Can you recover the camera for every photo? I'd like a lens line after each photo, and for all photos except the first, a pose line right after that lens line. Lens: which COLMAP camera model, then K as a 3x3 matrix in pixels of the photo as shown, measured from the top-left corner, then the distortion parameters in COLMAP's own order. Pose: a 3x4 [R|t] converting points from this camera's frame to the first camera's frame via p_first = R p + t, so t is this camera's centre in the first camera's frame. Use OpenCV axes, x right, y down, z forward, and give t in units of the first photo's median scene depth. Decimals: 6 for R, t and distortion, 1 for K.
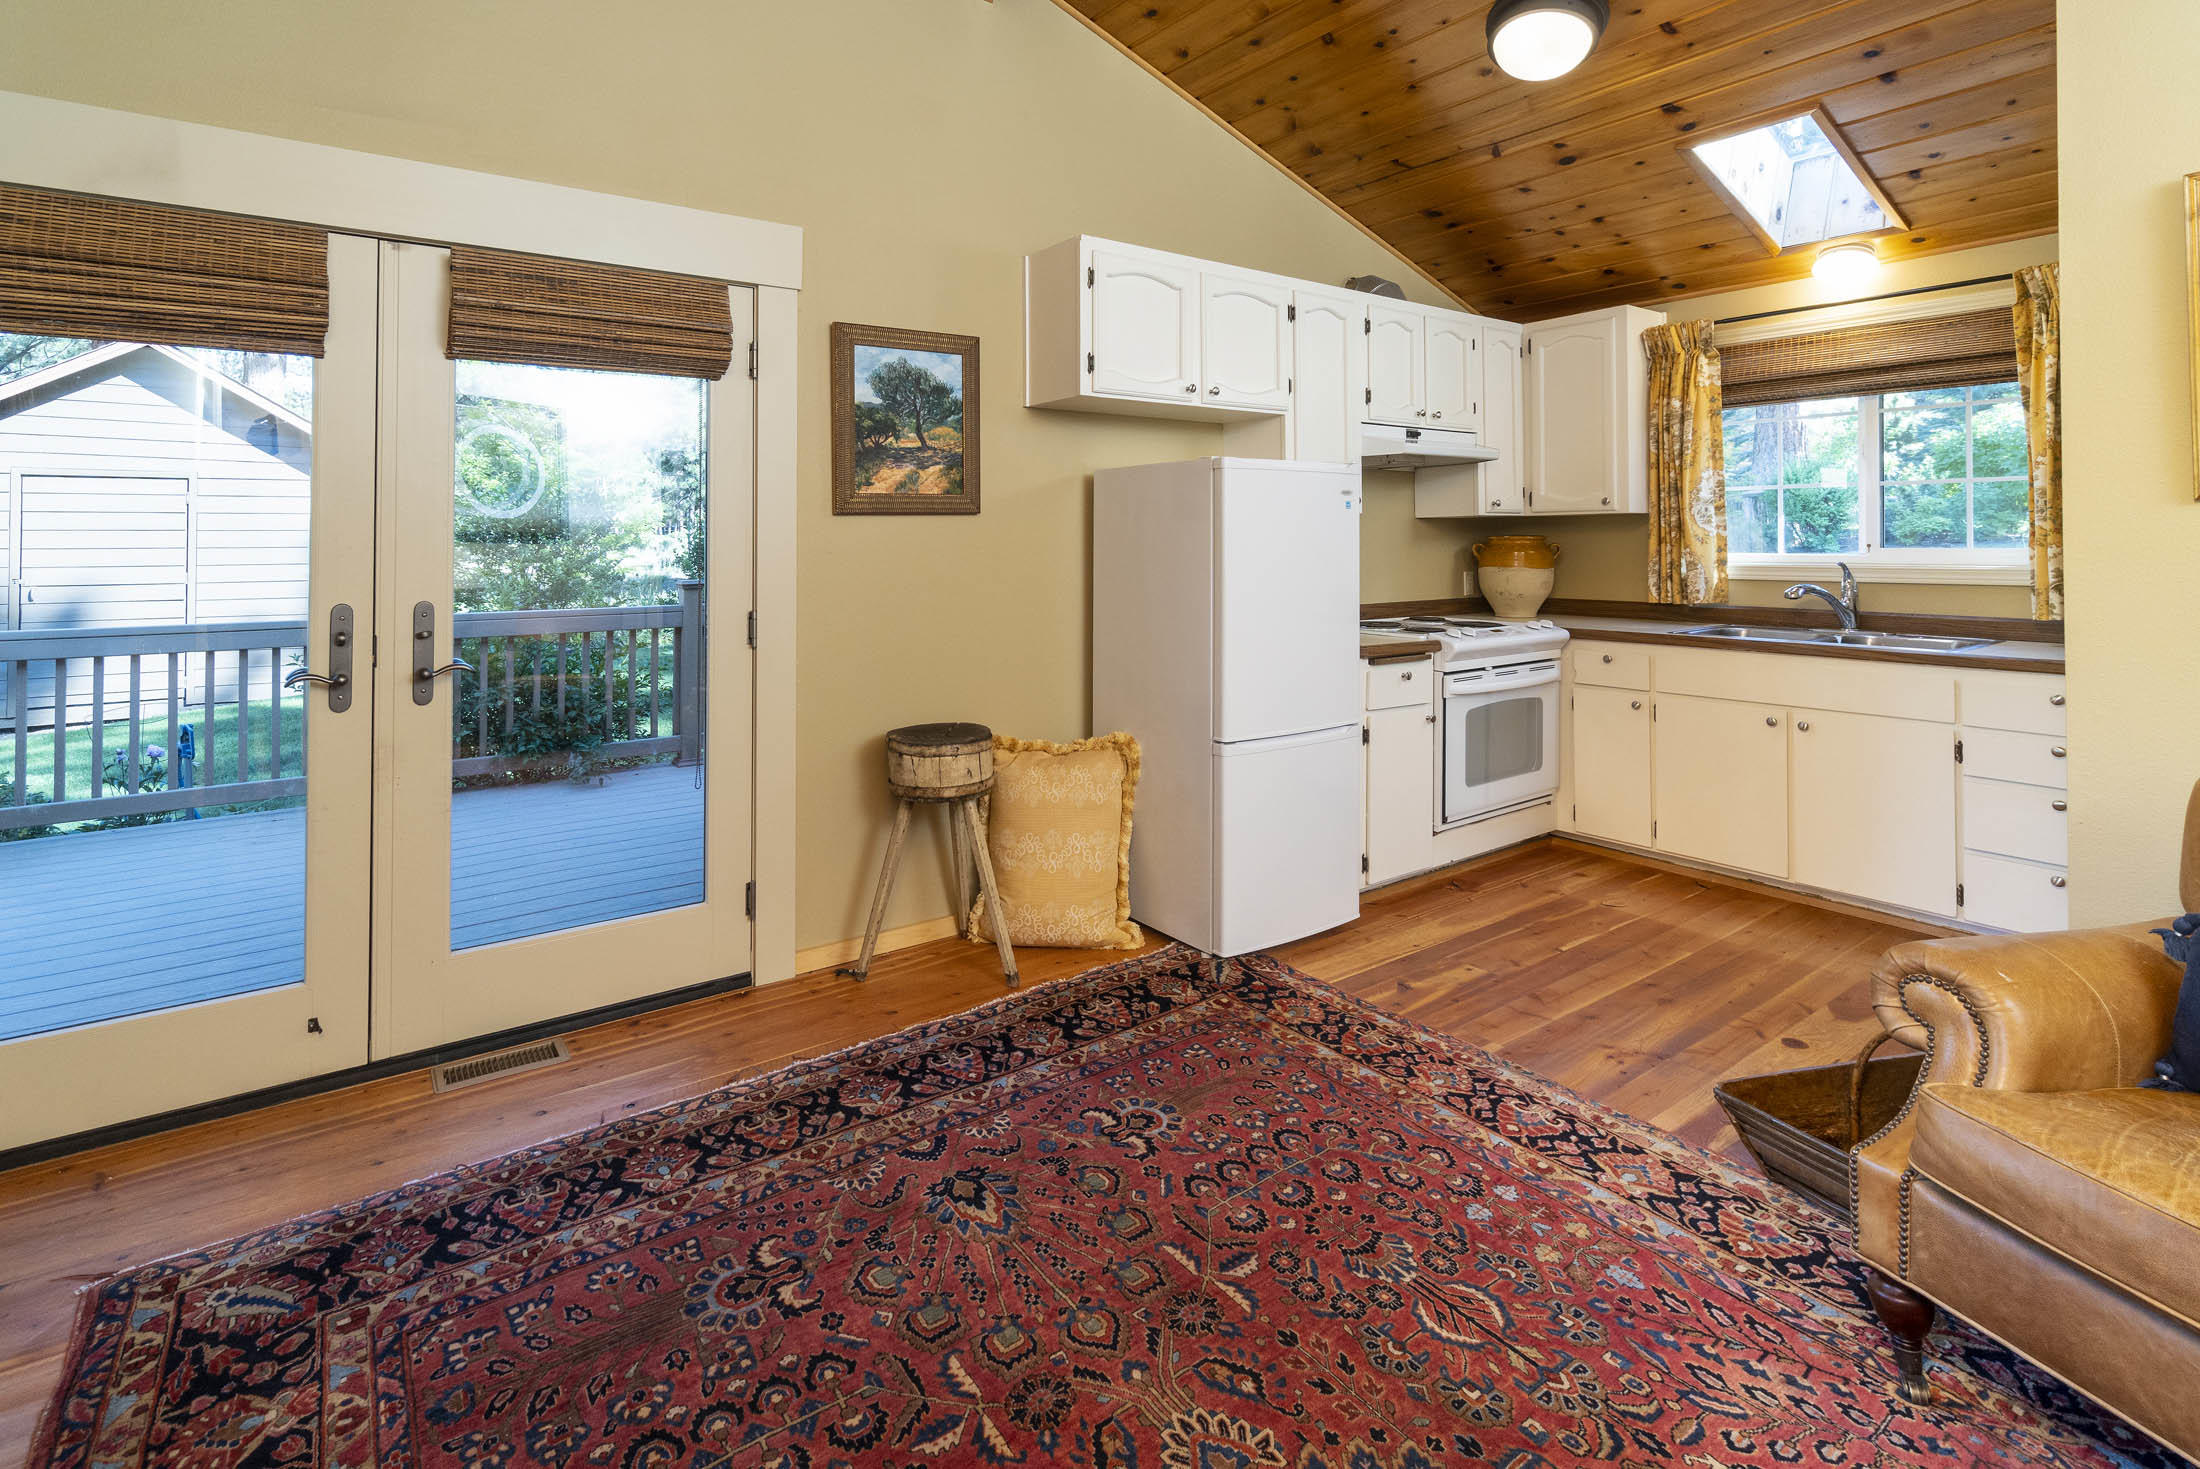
lens RADIAL K [[976.8, 0, 1093.9], [0, 976.8, 580.6], [0, 0, 1]] dist [0.001825, 0.000735]
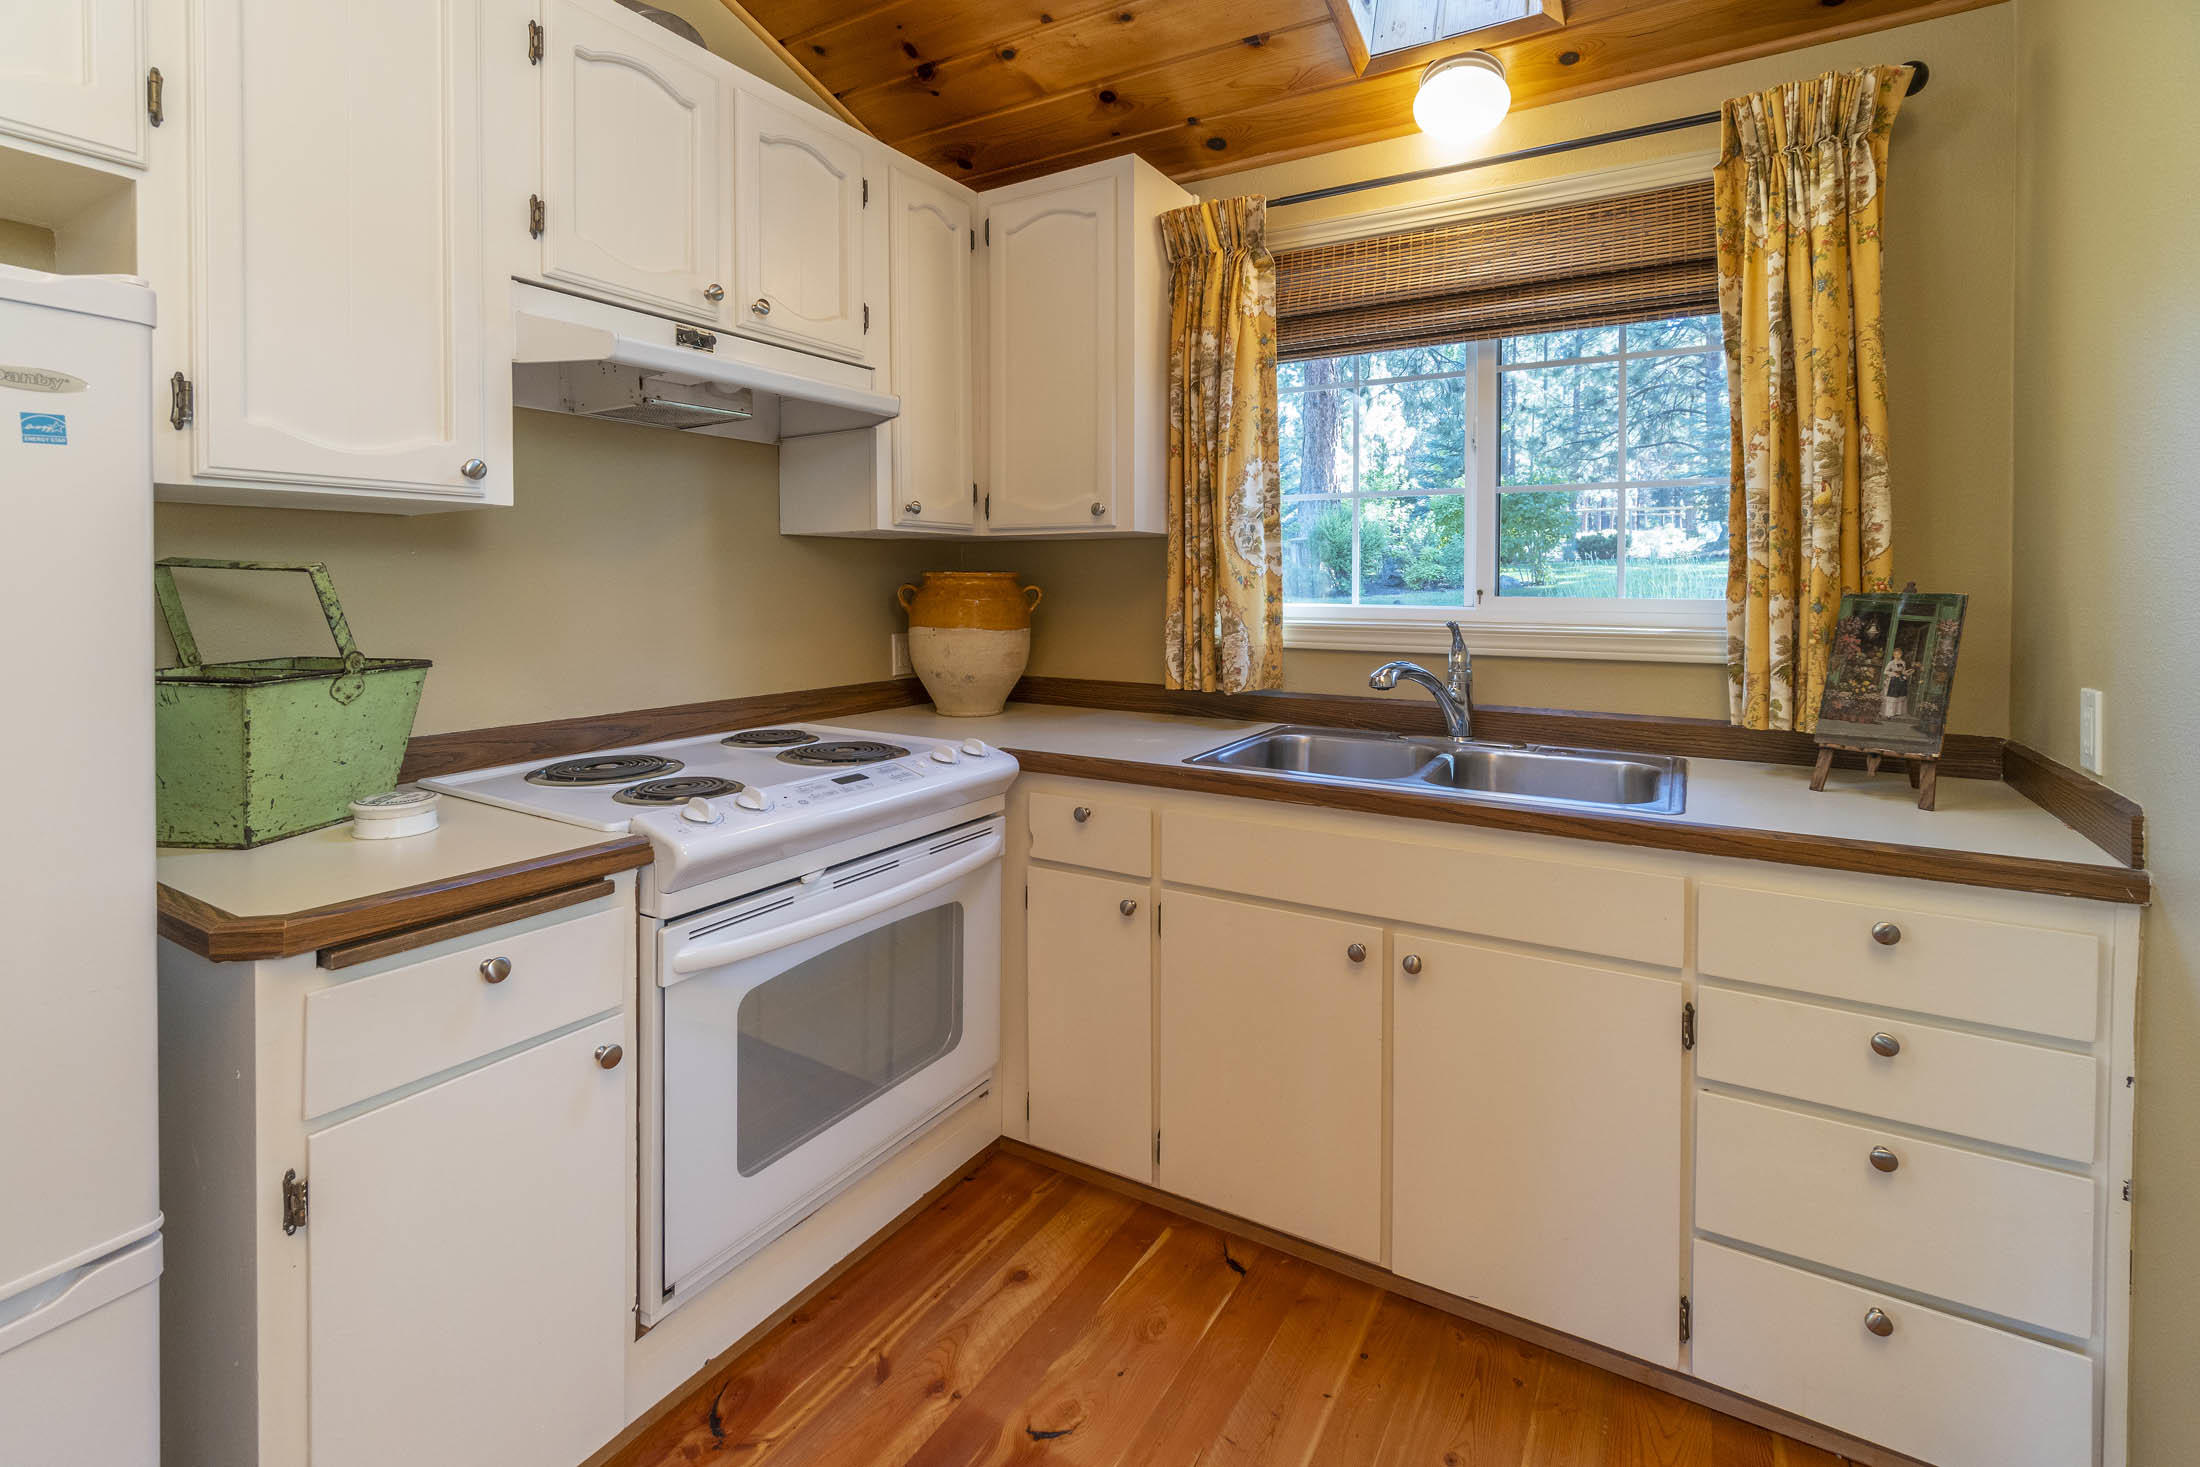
lens RADIAL K [[965.3, 0, 1100.0], [0, 965.3, 733.5], [0, 0, 1]] dist [-0.011484, -0.000324]
pose [[0.922186, -0.052080, 0.383225, 0.312207], [0.008091, 0.993273, 0.115517, -0.018090], [-0.386663, -0.103427, 0.916403, 0.489603]]
